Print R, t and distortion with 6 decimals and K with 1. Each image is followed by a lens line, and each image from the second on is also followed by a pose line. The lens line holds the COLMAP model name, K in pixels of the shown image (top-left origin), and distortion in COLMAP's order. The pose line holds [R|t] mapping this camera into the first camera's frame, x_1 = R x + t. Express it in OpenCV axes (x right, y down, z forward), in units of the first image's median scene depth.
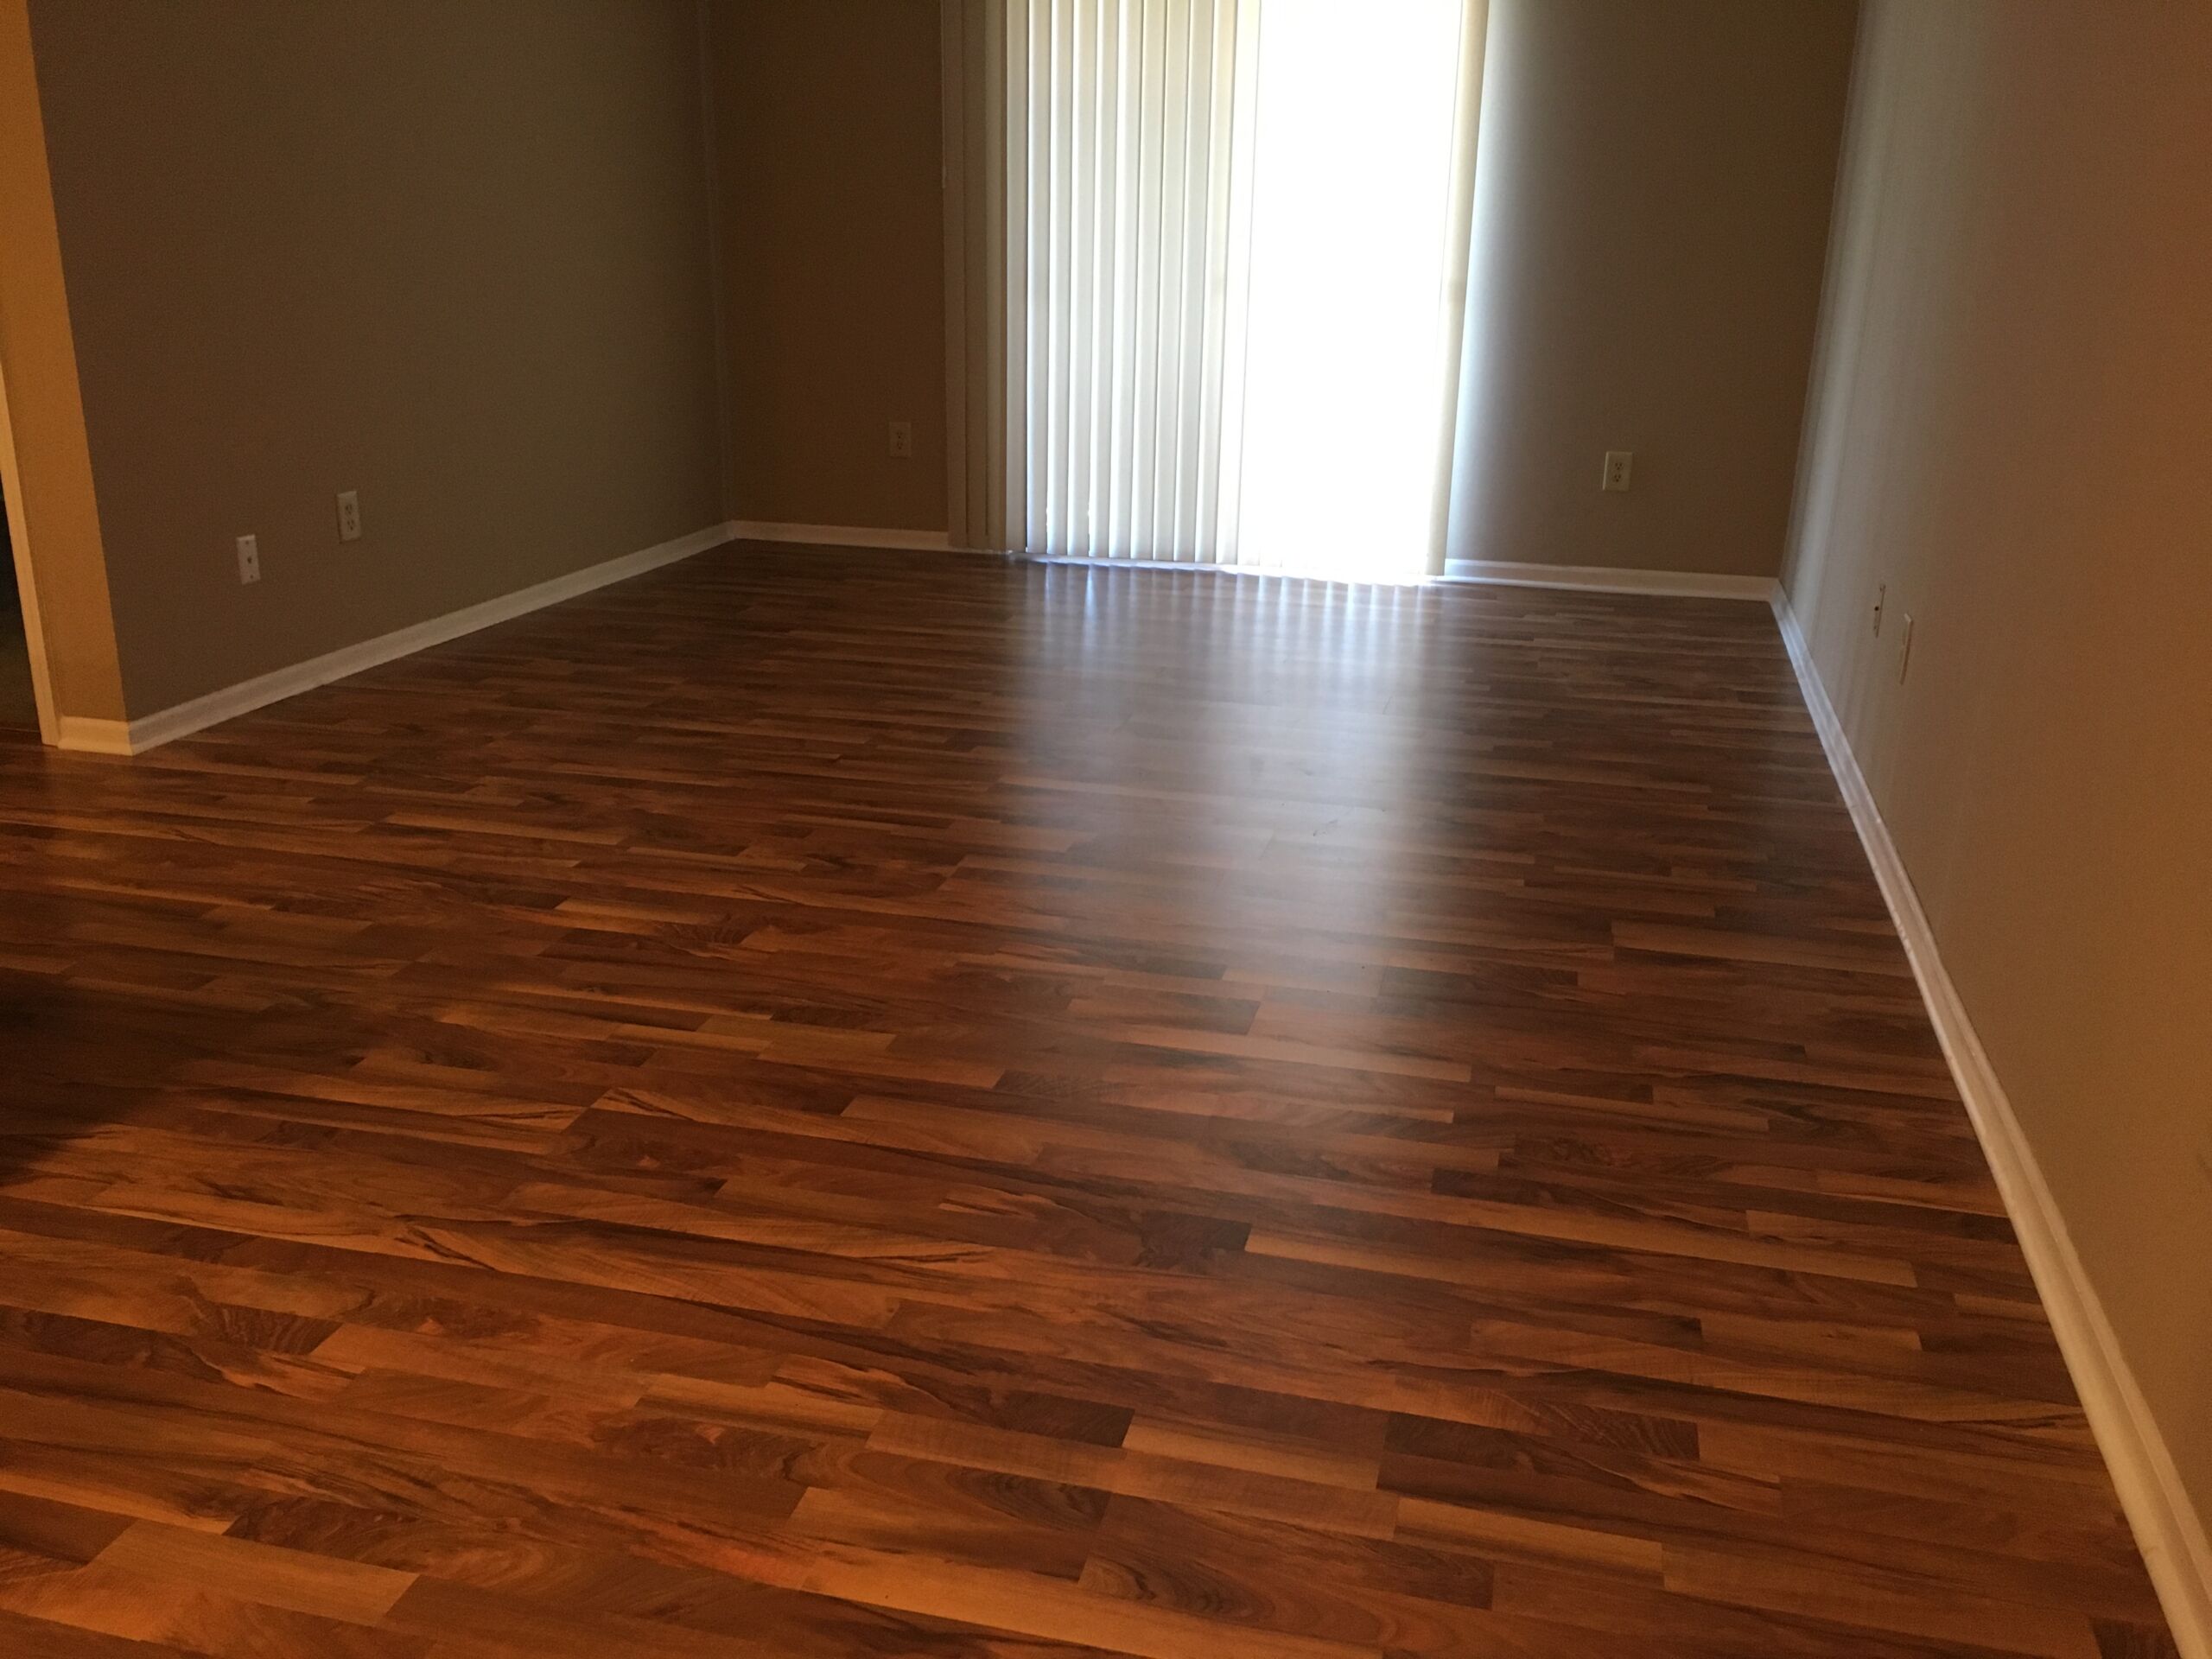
lens RADIAL K [[1874.8, 0, 1101.7], [0, 1874.8, 815.0], [0, 0, 1]] dist [0.088821, -0.105411]
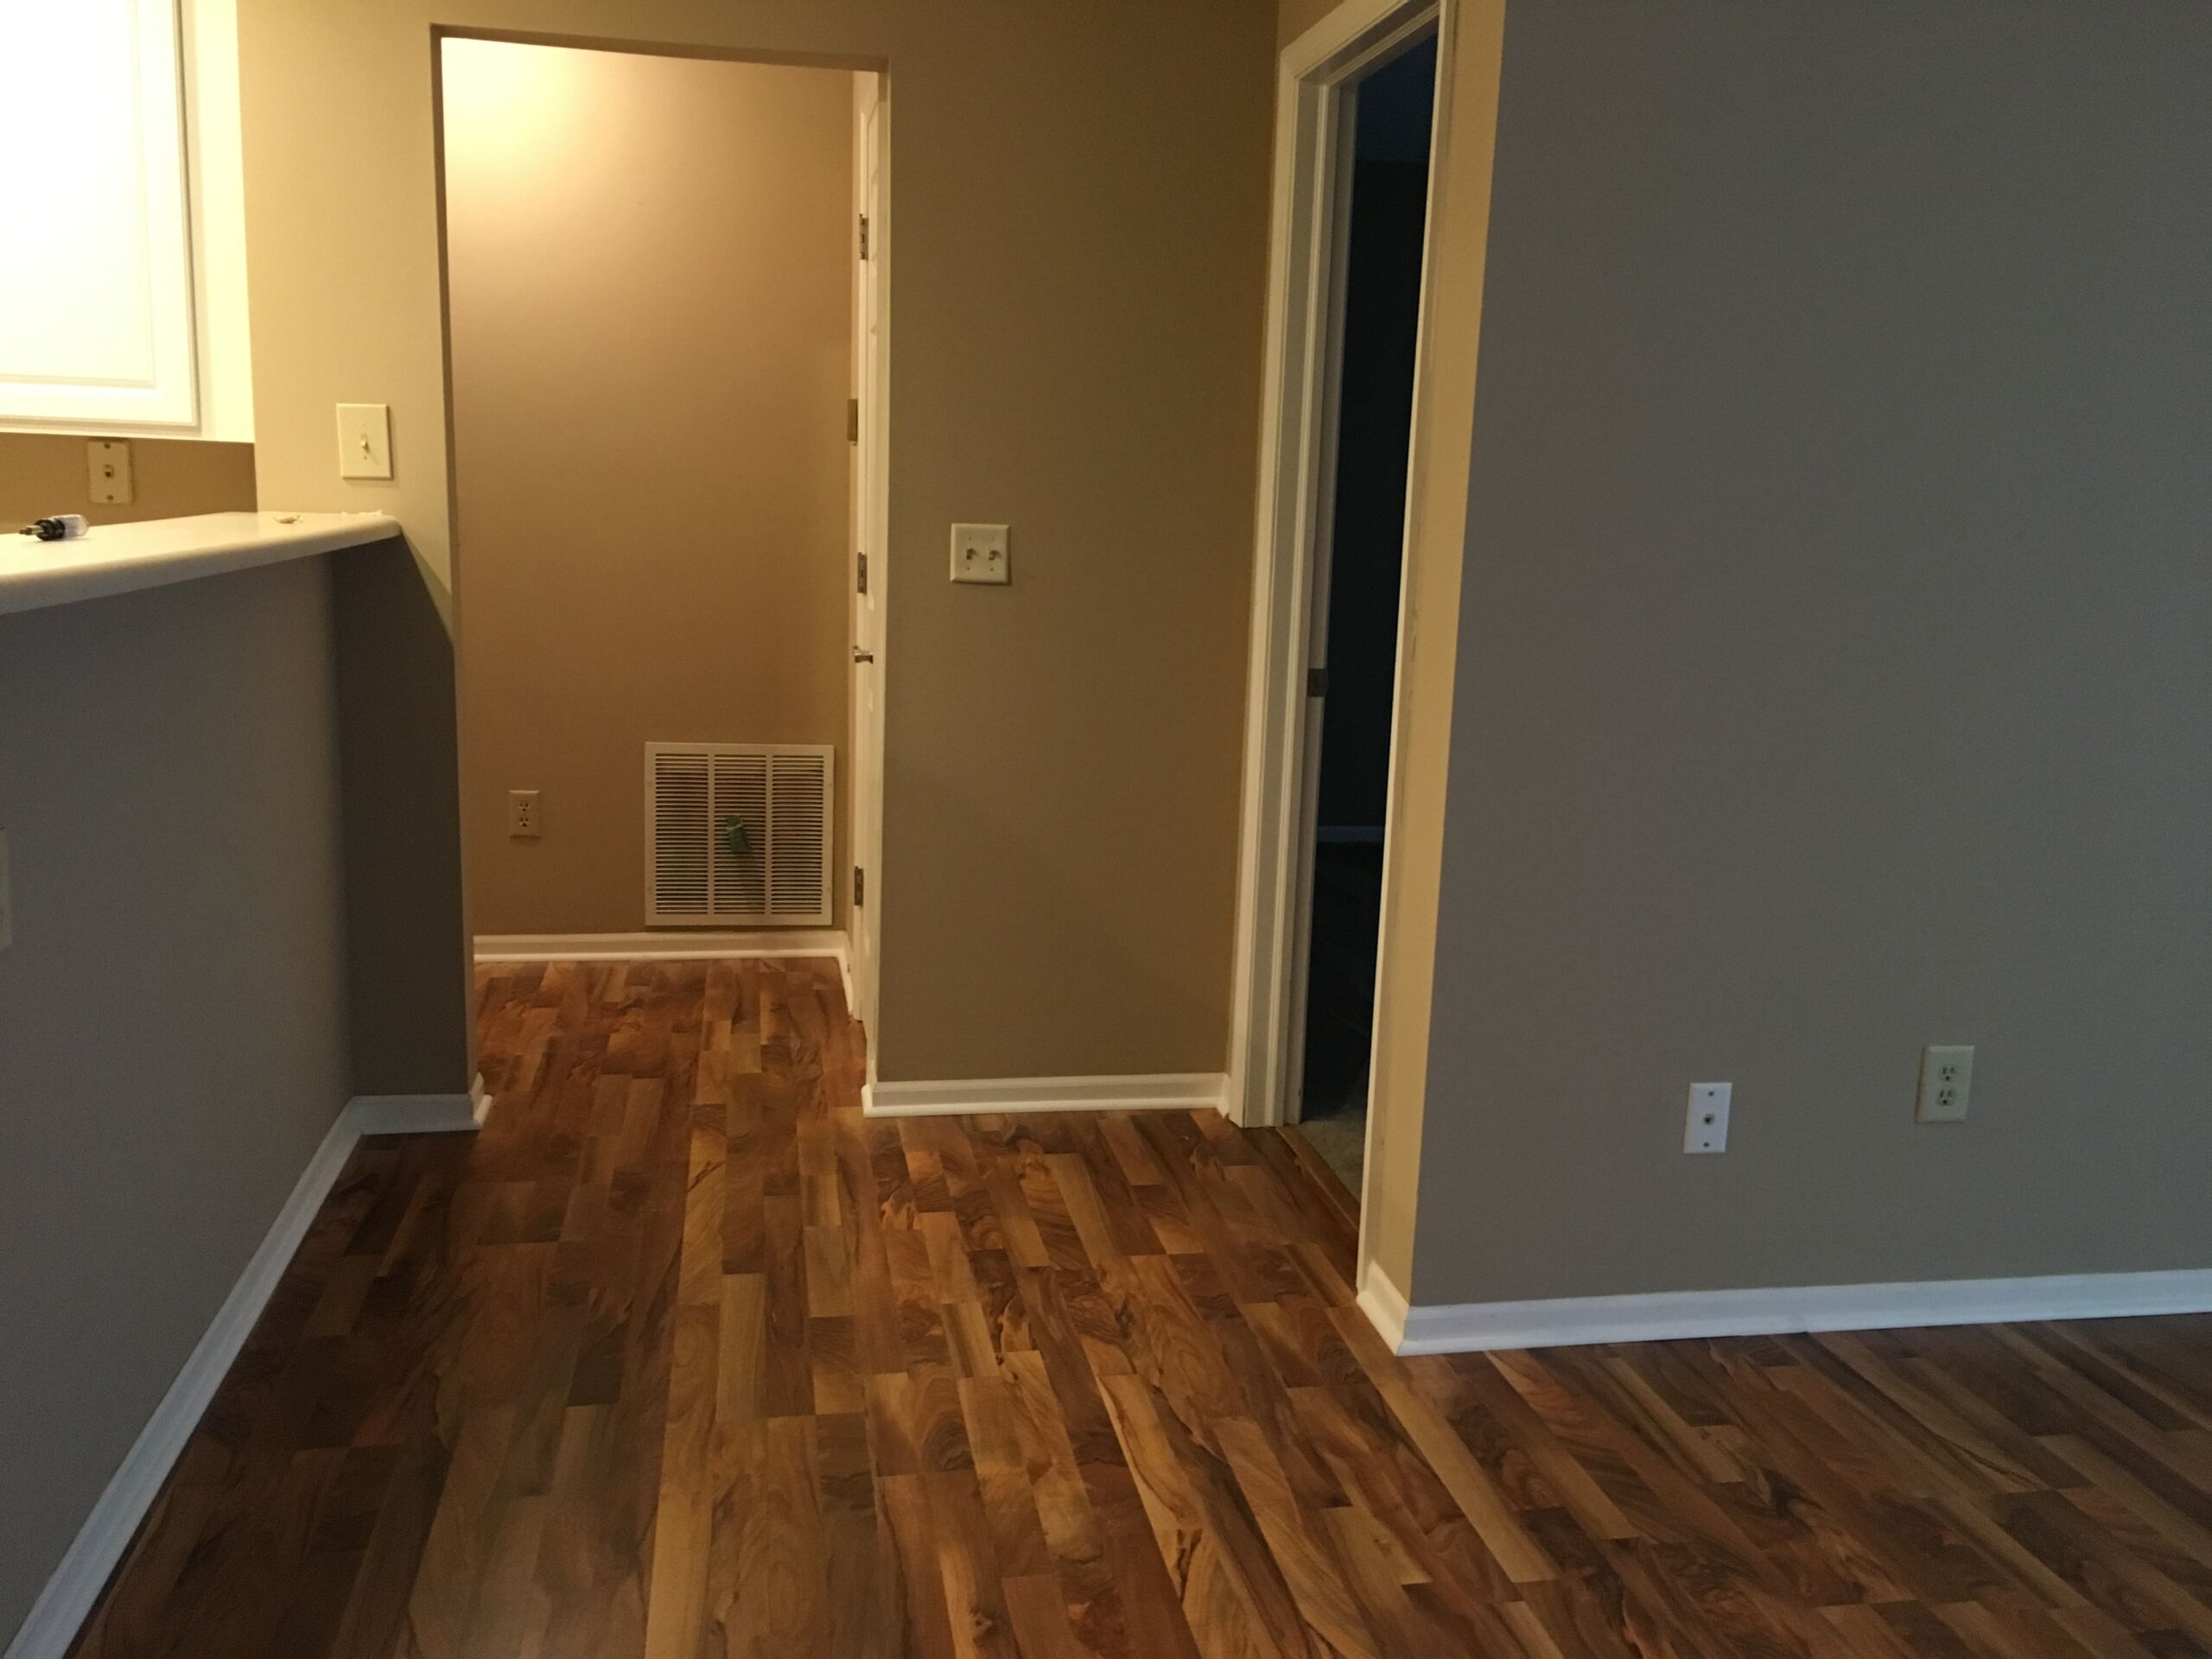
lens RADIAL K [[1852.4, 0, 1103.3], [0, 1852.4, 855.3], [0, 0, 1]] dist [0.088569, -0.113242]
pose [[0.423153, 0.171332, -0.889711, 0.014701], [-0.302092, 0.952450, 0.039737, -0.210561], [0.854214, 0.251960, 0.454791, 0.593102]]
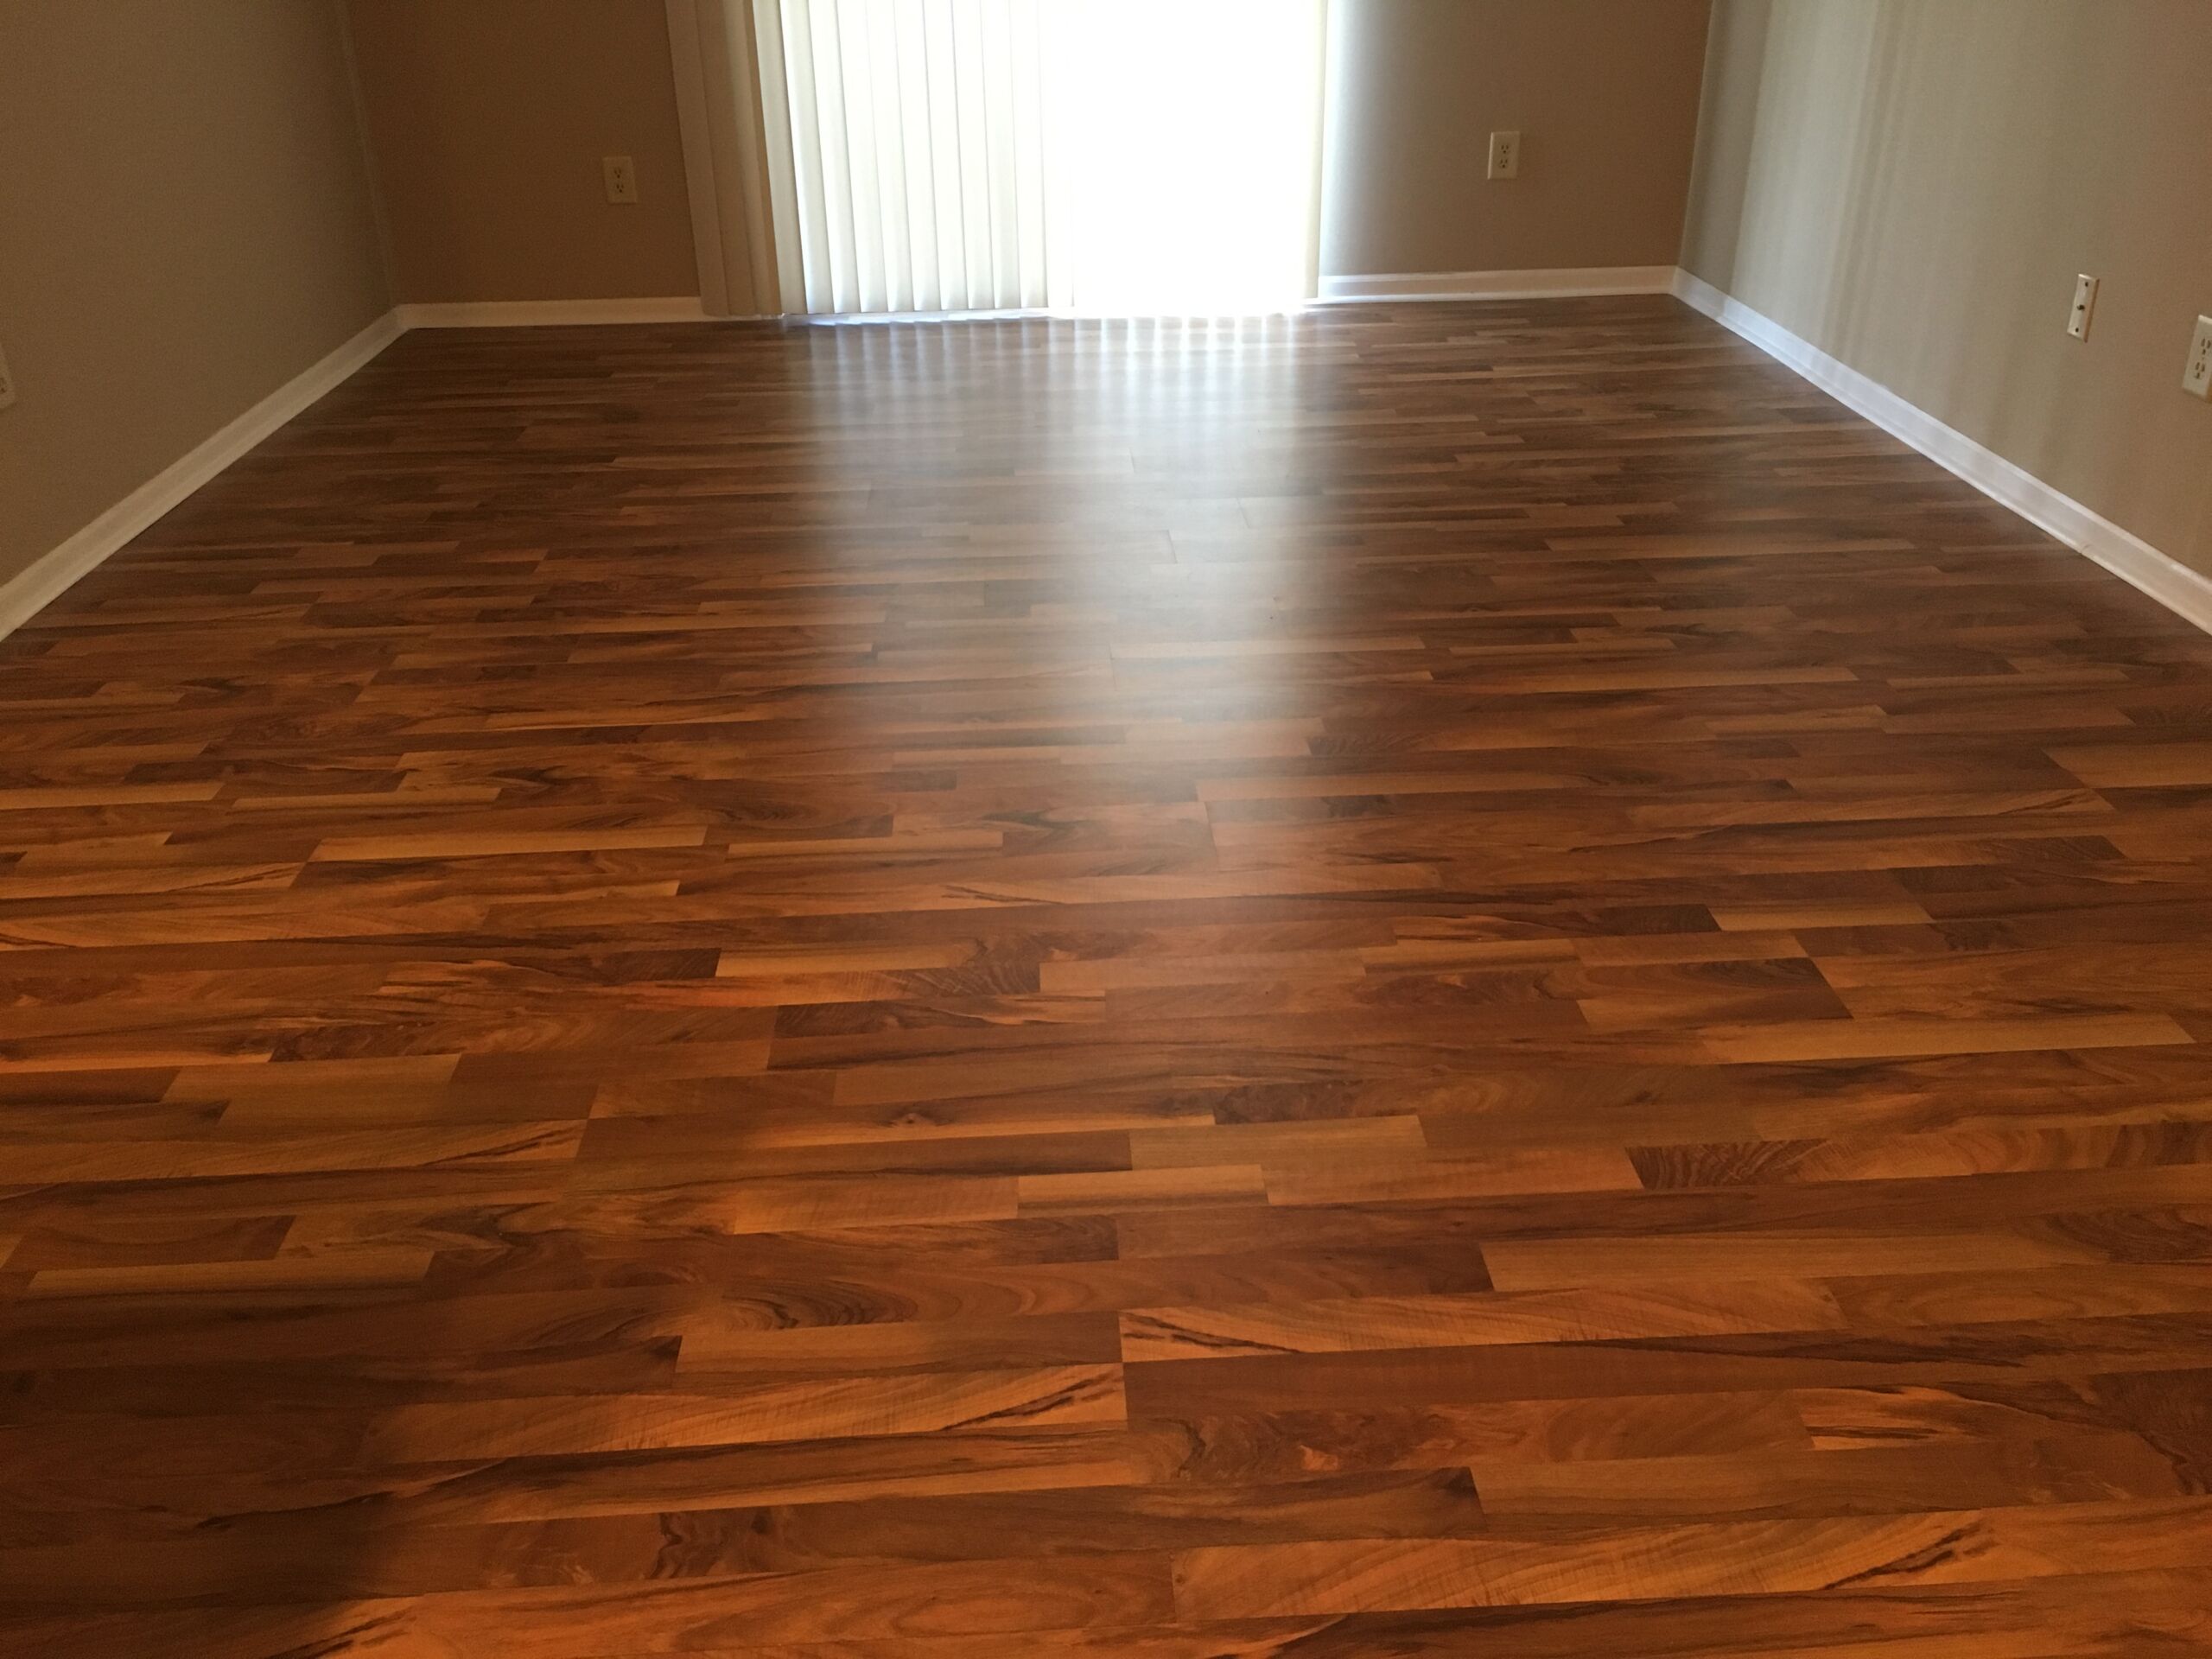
lens RADIAL K [[1852.4, 0, 1103.3], [0, 1852.4, 855.3], [0, 0, 1]] dist [0.088569, -0.113242]
pose [[0.954718, -0.167836, 0.245650, -0.264126], [0.122869, 0.974411, 0.188219, -0.083685], [-0.270954, -0.149514, 0.950910, 0.287637]]
